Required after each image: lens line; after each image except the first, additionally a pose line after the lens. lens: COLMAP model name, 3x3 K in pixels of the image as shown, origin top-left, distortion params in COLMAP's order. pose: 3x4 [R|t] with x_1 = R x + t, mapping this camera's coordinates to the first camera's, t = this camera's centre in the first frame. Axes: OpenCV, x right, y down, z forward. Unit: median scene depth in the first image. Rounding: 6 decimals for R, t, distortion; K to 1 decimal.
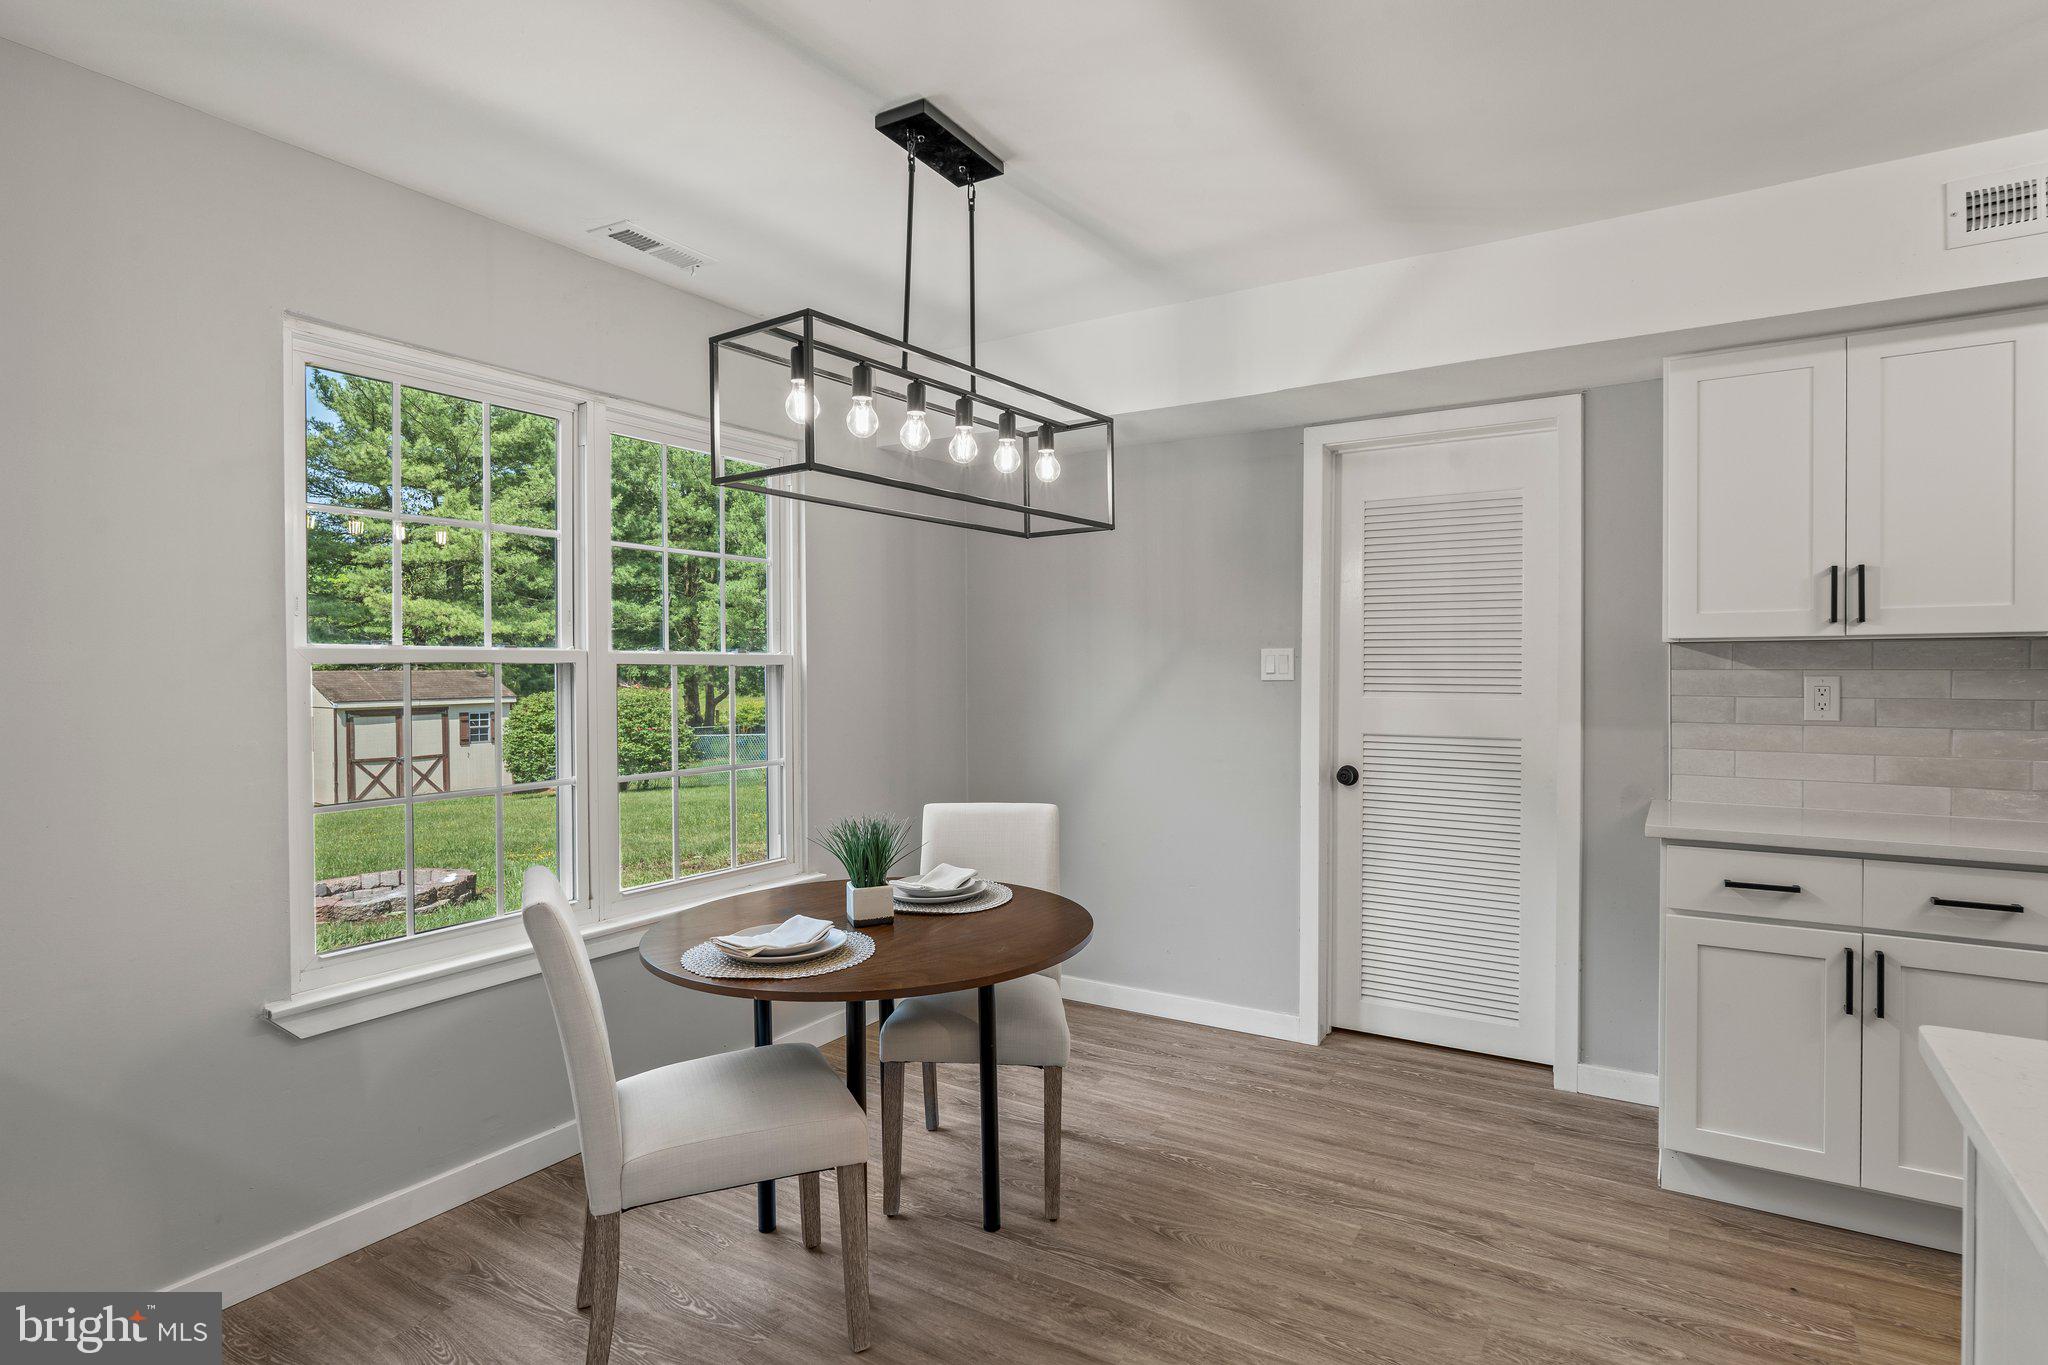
lens RADIAL K [[1046.1, 0, 1032.1], [0, 1046.1, 680.9], [0, 0, 1]] dist [-0.003547, 0.000508]
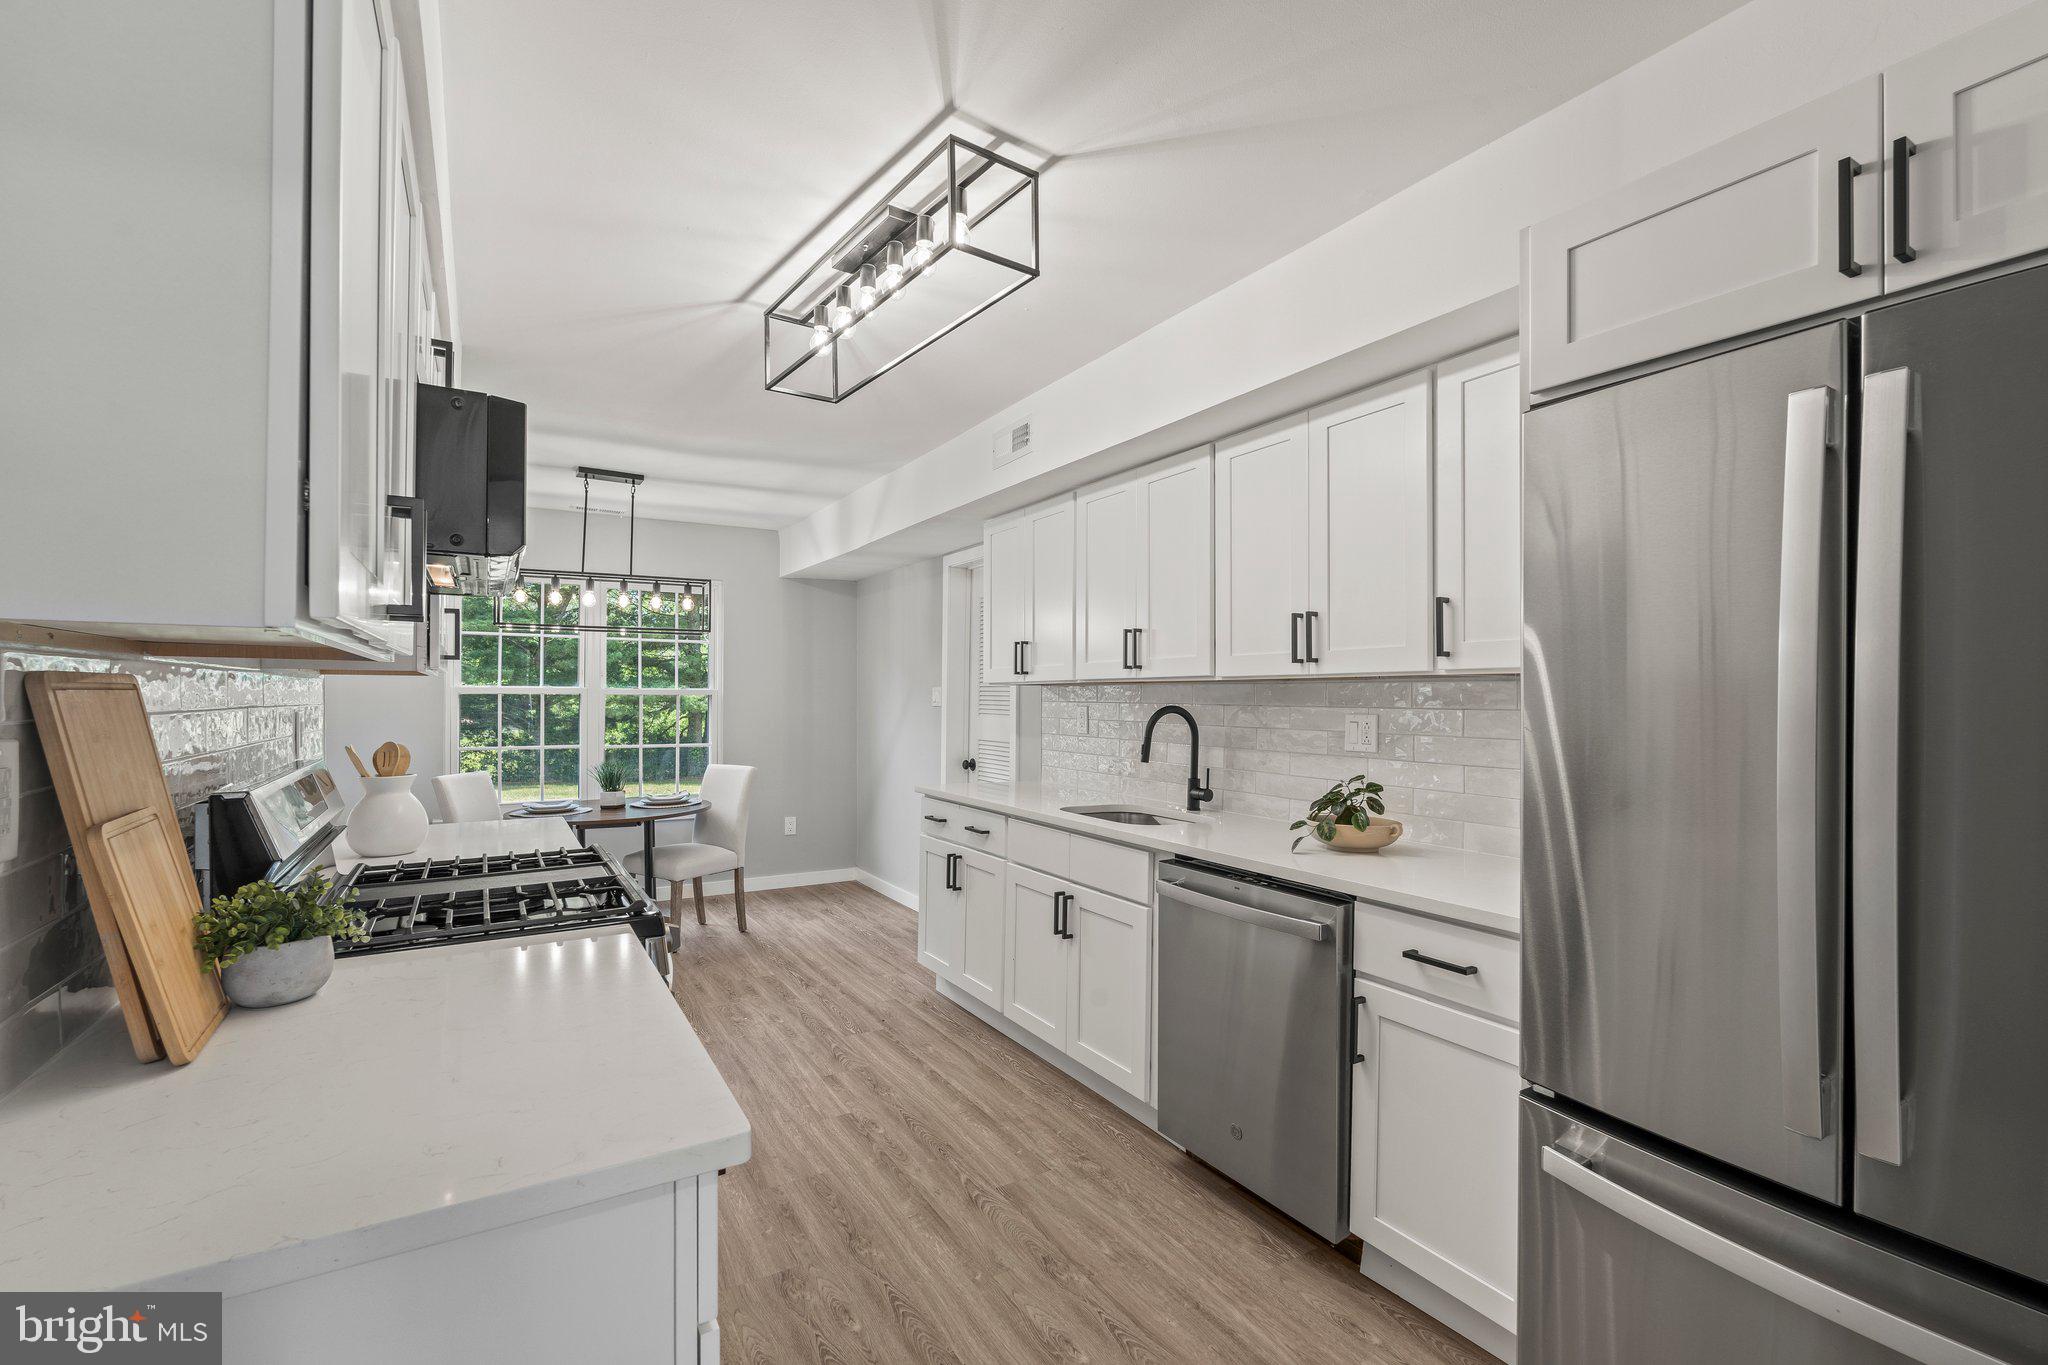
lens RADIAL K [[898.0, 0, 1008.4], [0, 898.0, 691.0], [0, 0, 1]] dist [-0.002667, -0.000100]
pose [[0.885224, 0.004035, -0.465147, 1.453820], [-0.013072, 0.999783, -0.016205, -0.002725], [0.464980, 0.020425, 0.885085, -0.321636]]
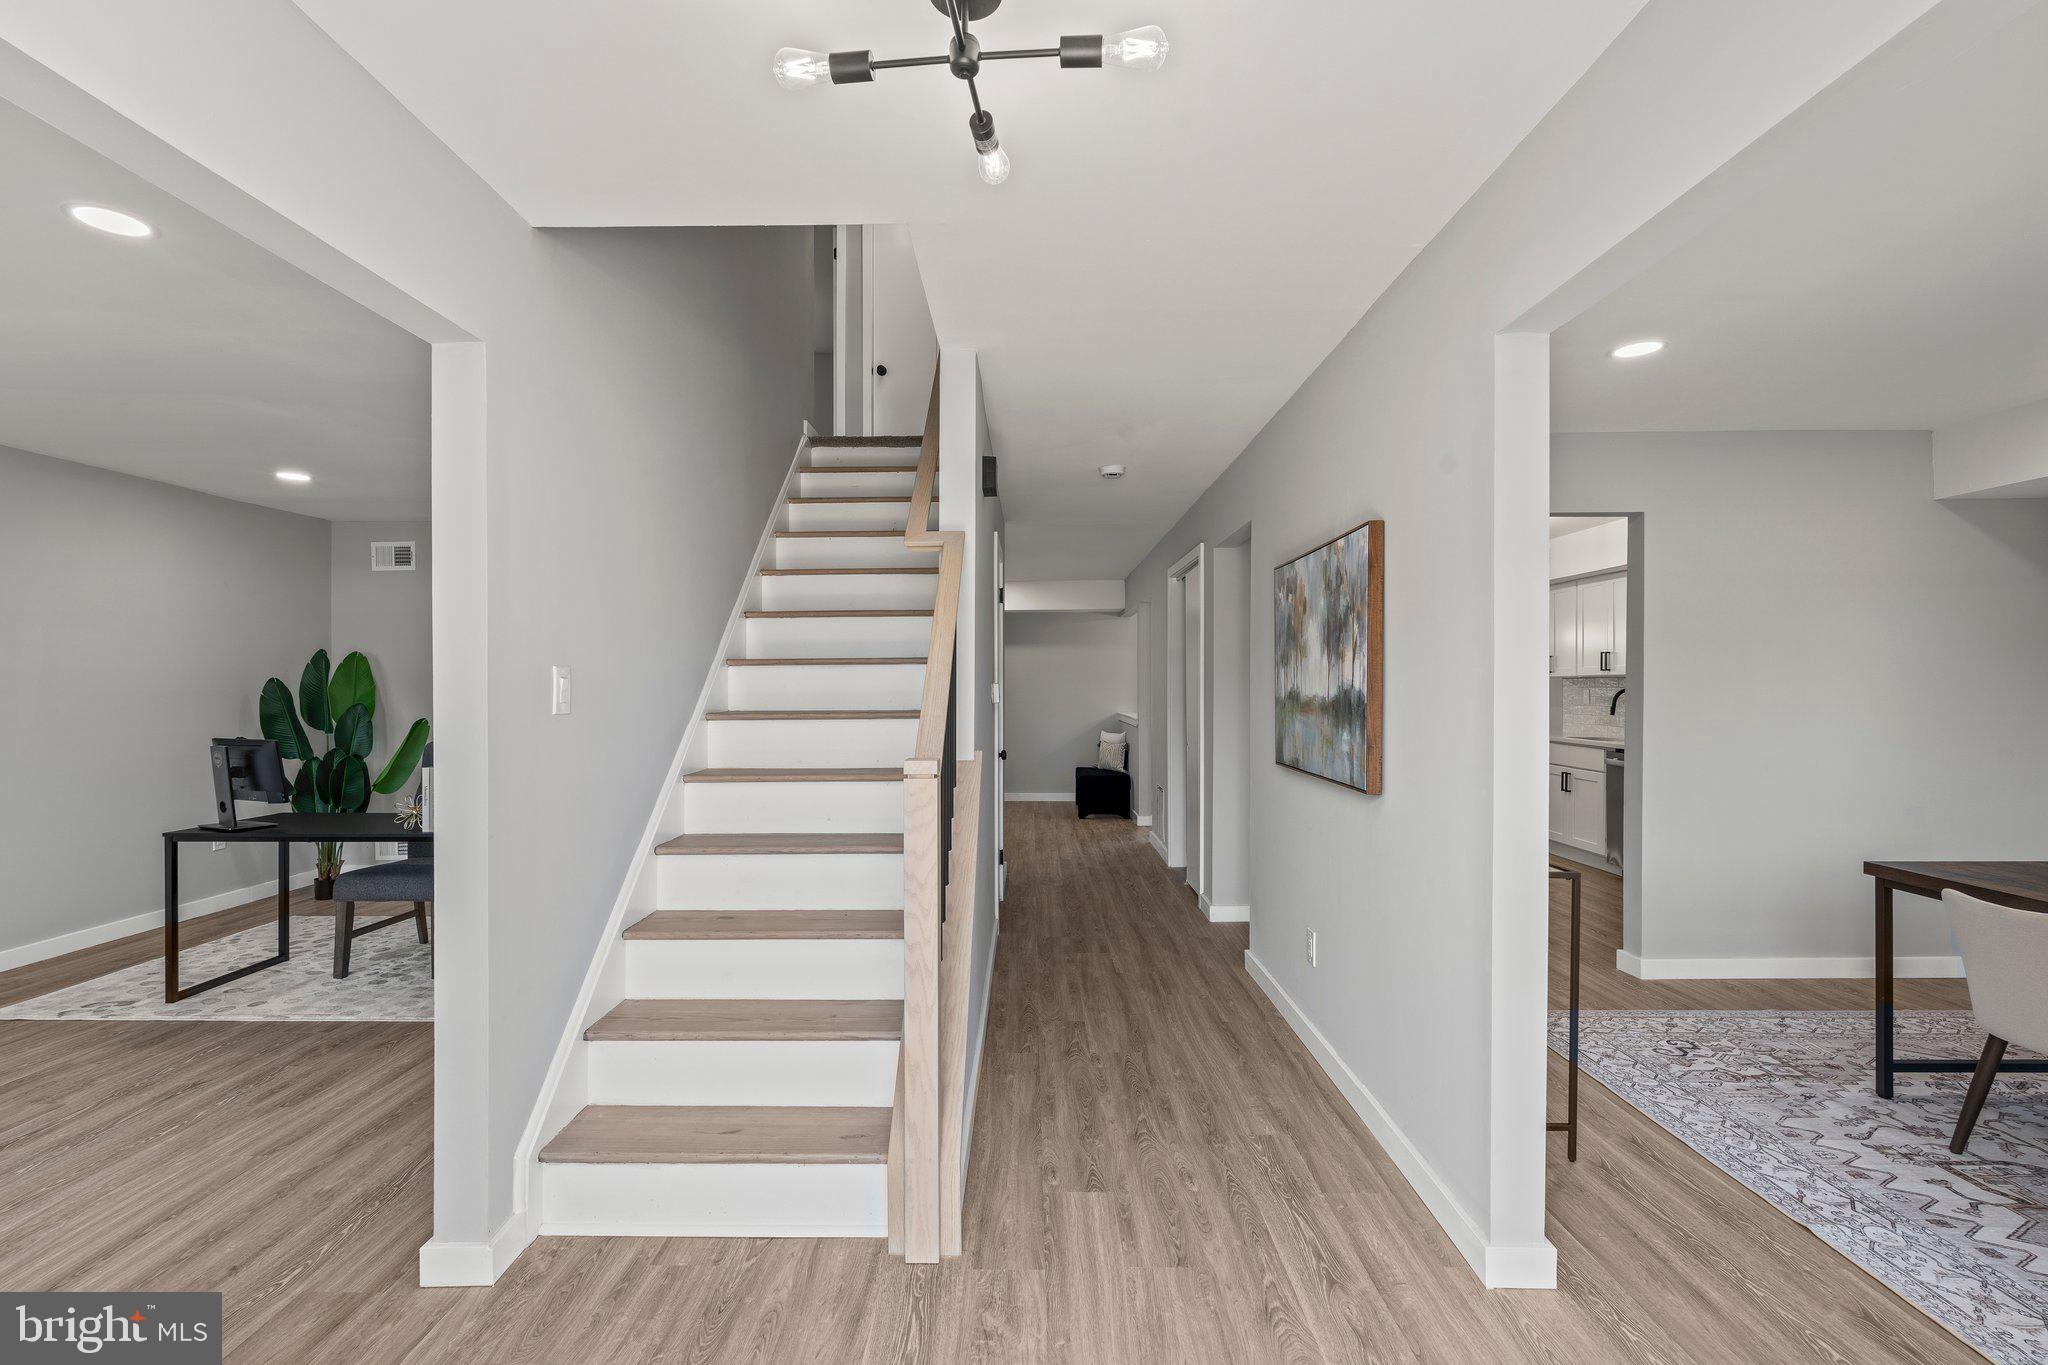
lens RADIAL K [[898.0, 0, 1025.4], [0, 898.0, 688.9], [0, 0, 1]] dist [-0.002667, -0.000100]
pose [[0.516655, 0.004176, -0.856184, 2.529659], [-0.011318, 0.999934, -0.001953, 0.024666], [0.856119, 0.010699, 0.516668, -2.175487]]
